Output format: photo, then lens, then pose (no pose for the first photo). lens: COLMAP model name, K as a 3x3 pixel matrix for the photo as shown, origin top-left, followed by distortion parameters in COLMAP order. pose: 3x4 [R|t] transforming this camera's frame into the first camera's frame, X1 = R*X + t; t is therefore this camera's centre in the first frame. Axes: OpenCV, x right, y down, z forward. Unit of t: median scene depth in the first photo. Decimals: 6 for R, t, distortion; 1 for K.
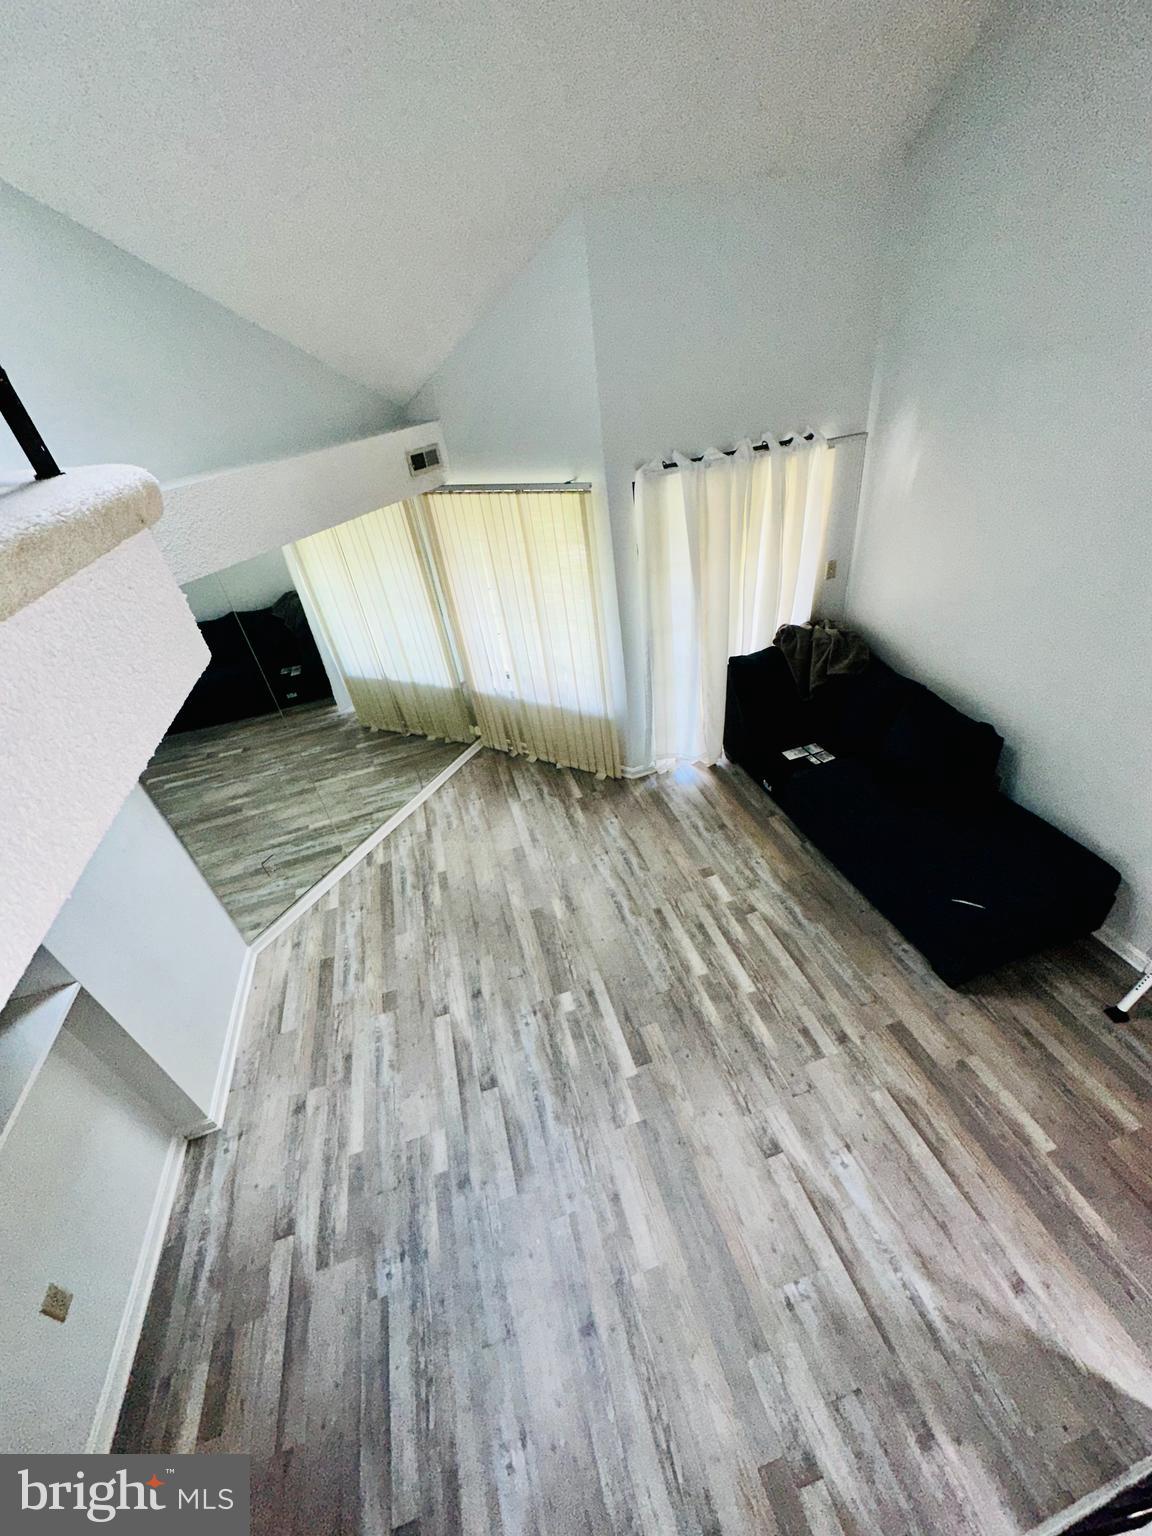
lens RADIAL K [[612.2, 0, 576.0], [0, 612.2, 767.2], [0, 0, 1]] dist [-0.004107, 0.001618]
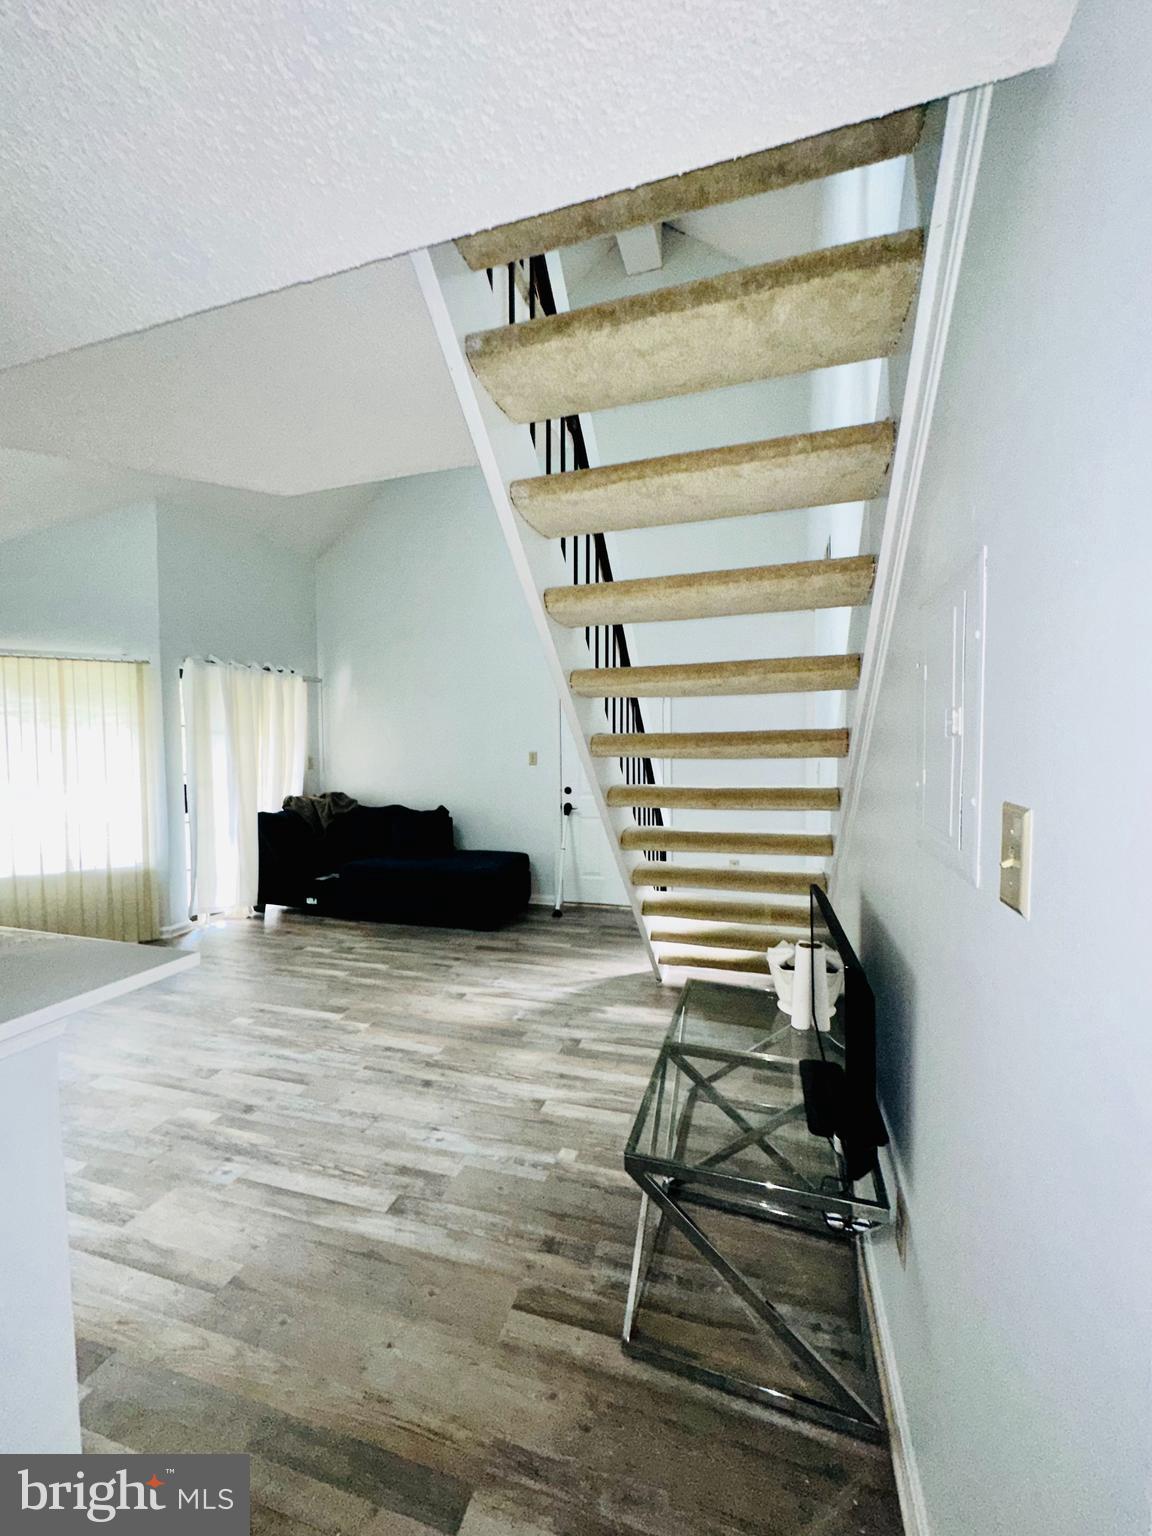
lens RADIAL K [[612.2, 0, 577.5], [0, 612.2, 766.2], [0, 0, 1]] dist [-0.004107, 0.001618]
pose [[0.537629, 0.090701, 0.838289, -0.623943], [0.432711, 0.823617, -0.366629, 0.666719], [-0.723683, 0.559847, 0.403553, -0.052606]]
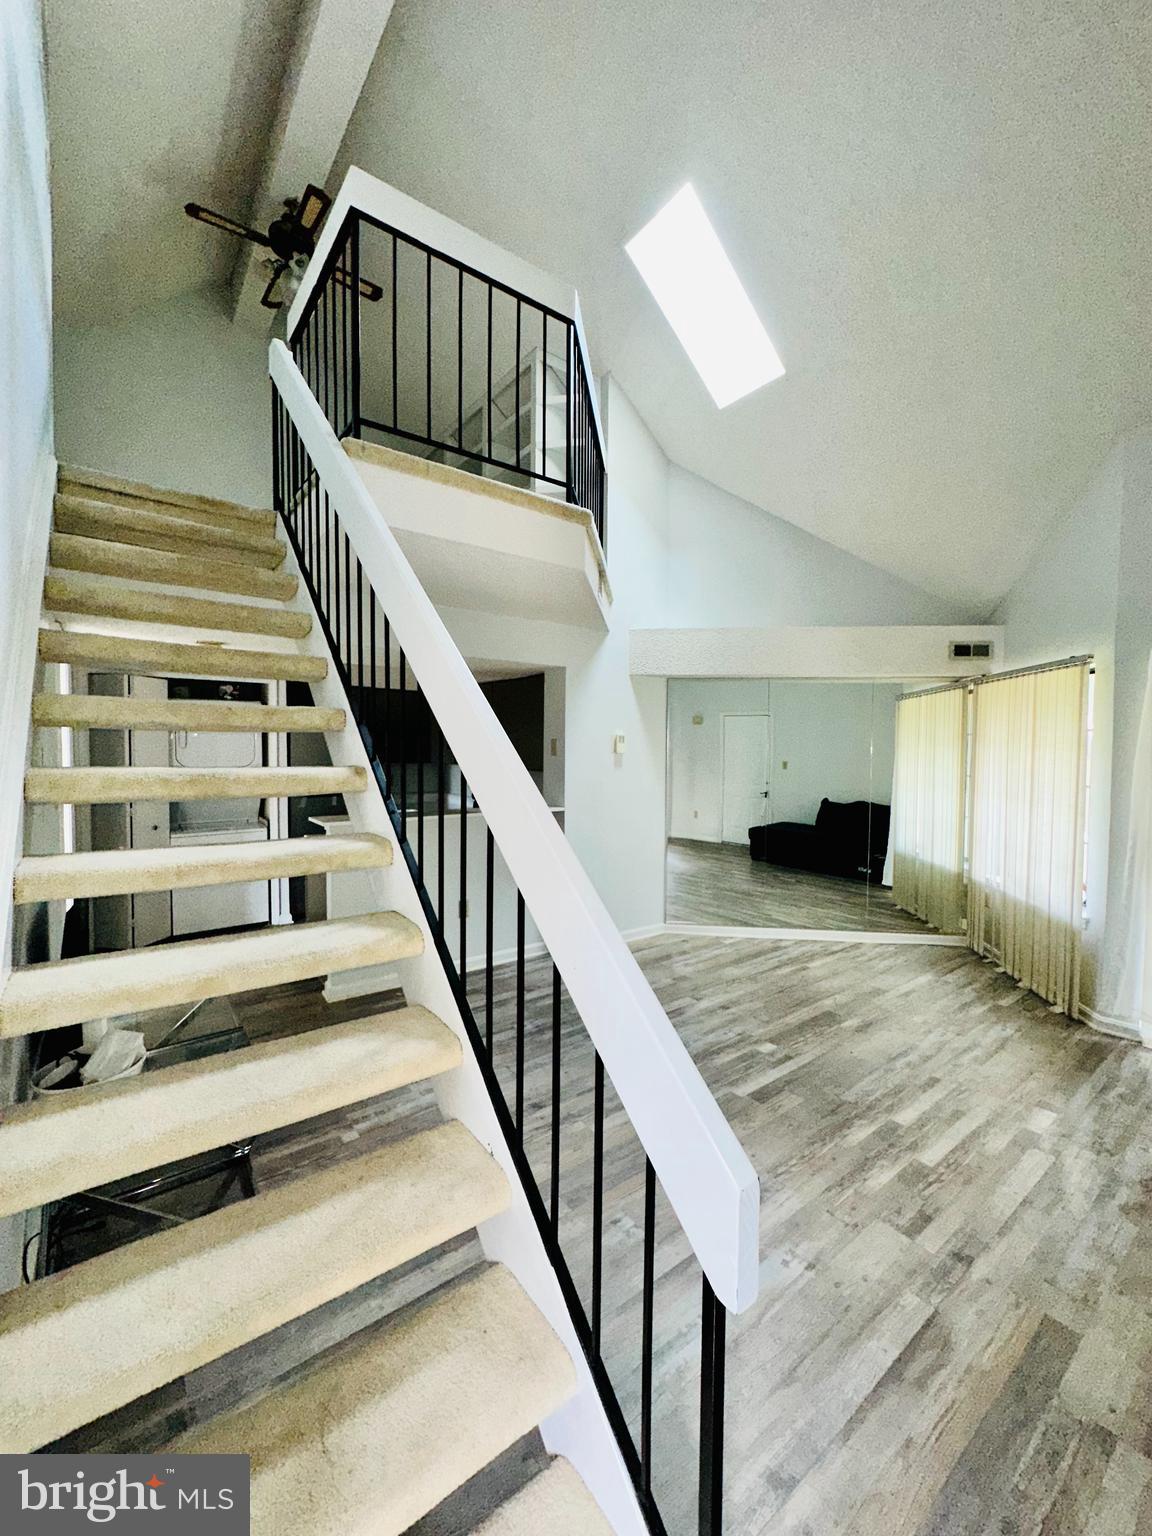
lens RADIAL K [[612.2, 0, 576.1], [0, 612.2, 767.4], [0, 0, 1]] dist [-0.004107, 0.001618]
pose [[0.362488, 0.161567, -0.917877, 0.743106], [-0.579241, 0.810600, -0.086070, 0.285510], [0.730125, 0.562871, 0.387419, 0.124060]]
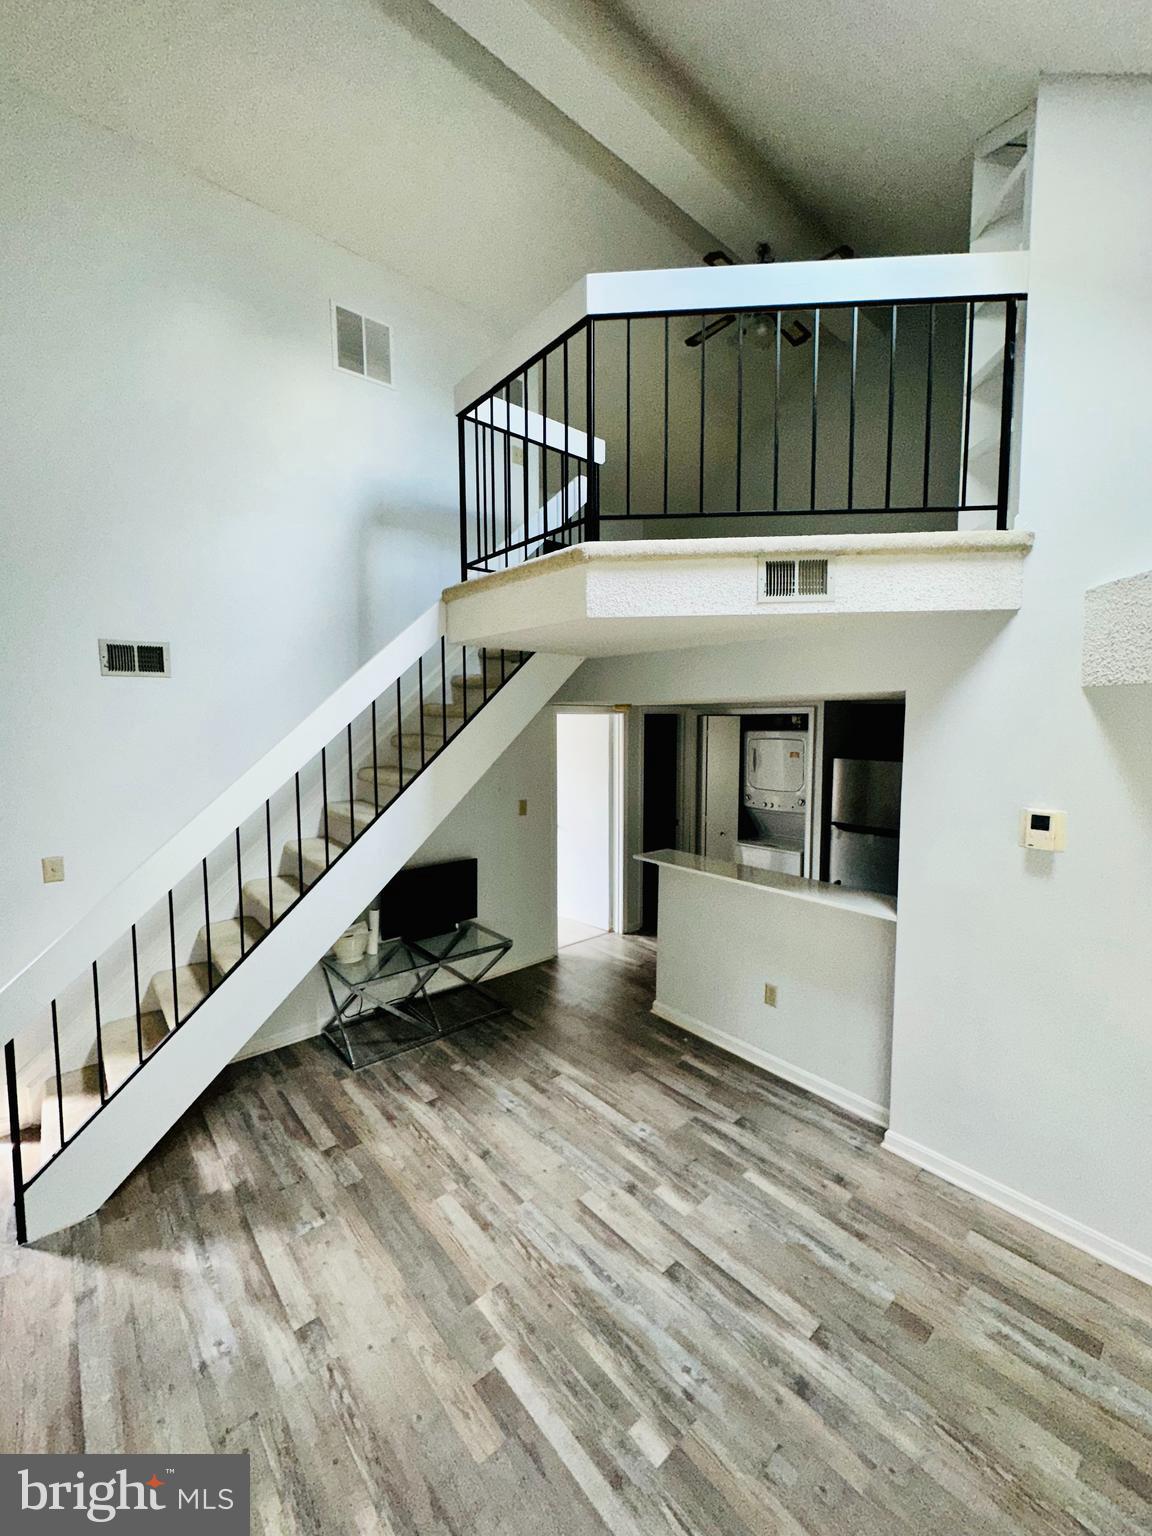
lens RADIAL K [[612.2, 0, 576.4], [0, 612.2, 766.4], [0, 0, 1]] dist [-0.004107, 0.001618]
pose [[-0.897074, 0.156513, -0.413234, 0.177246], [-0.152317, 0.768331, 0.621664, -0.409676], [0.414799, 0.620621, -0.665410, 0.989817]]
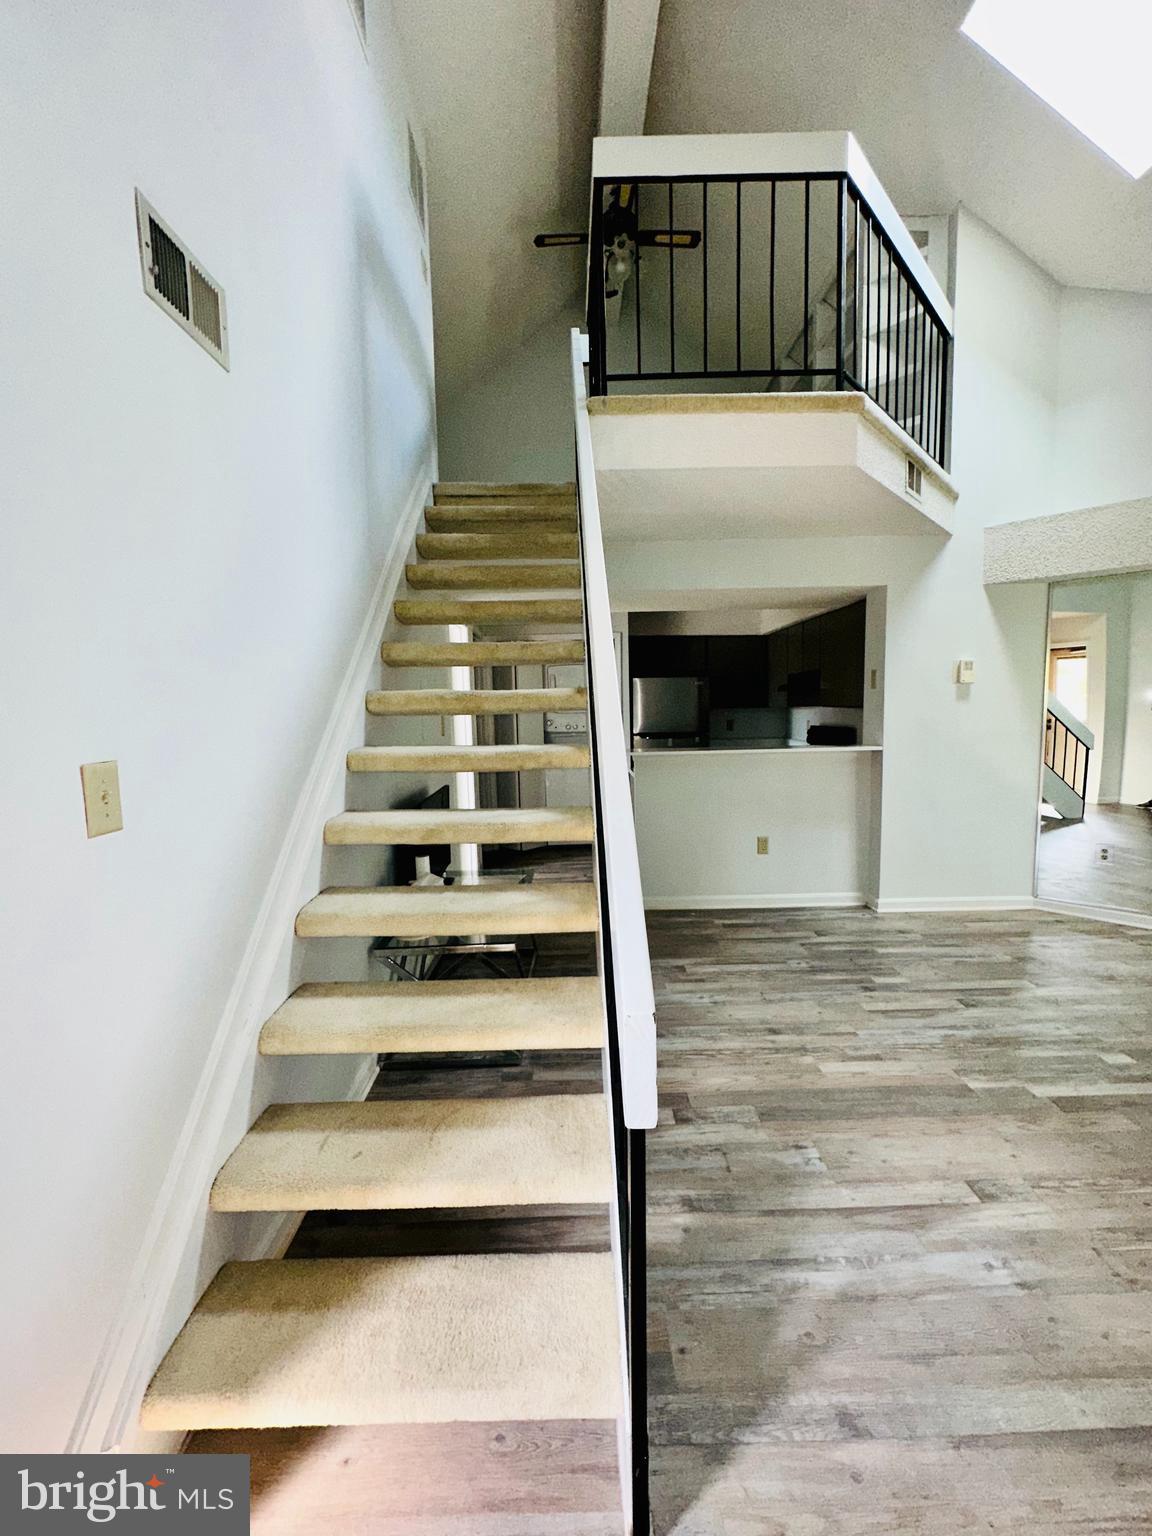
lens RADIAL K [[612.2, 0, 576.8], [0, 612.2, 767.0], [0, 0, 1]] dist [-0.004107, 0.001618]
pose [[-0.251459, 0.222788, -0.941878, 0.802646], [-0.509739, 0.796764, 0.324552, 0.197981], [0.822760, 0.561723, -0.086790, 0.325715]]
